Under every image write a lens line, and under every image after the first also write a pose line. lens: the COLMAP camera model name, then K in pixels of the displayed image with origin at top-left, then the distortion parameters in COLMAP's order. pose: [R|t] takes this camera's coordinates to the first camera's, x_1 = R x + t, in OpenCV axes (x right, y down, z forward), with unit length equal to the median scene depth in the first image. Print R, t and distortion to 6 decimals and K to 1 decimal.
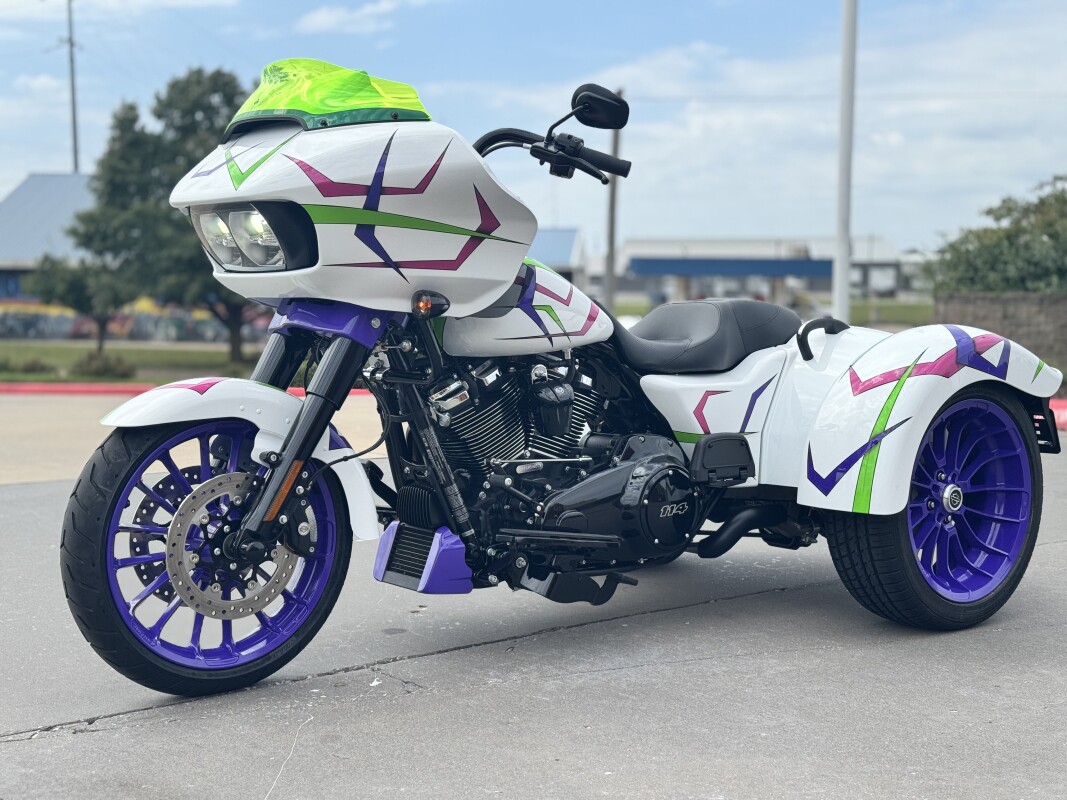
lens RADIAL K [[1488.4, 0, 533.5], [0, 1488.4, 400.0], [0, 0, 1]] dist [0.156578, -0.011462]
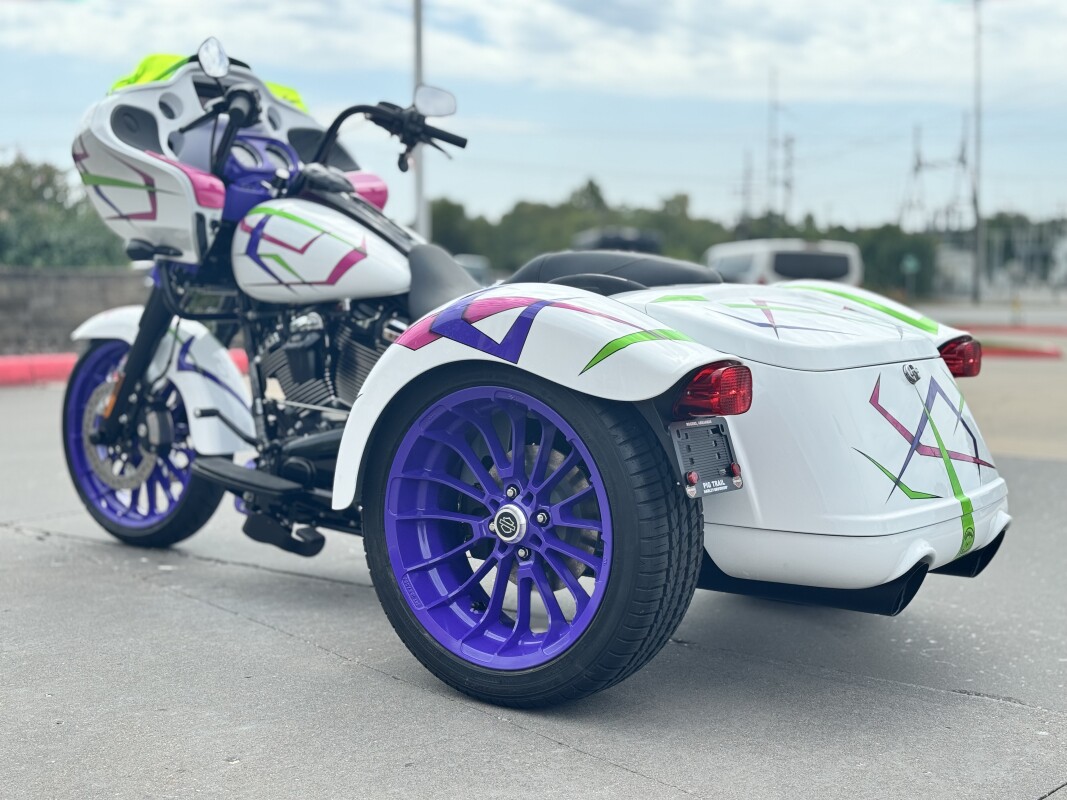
lens RADIAL K [[1488.4, 0, 533.5], [0, 1488.4, 400.0], [0, 0, 1]] dist [0.156578, -0.011462]
pose [[0.266304, 0.087489, -0.959910, 0.999864], [-0.078634, 0.994525, 0.068829, -0.045546], [0.960676, 0.057152, 0.271725, 0.845857]]
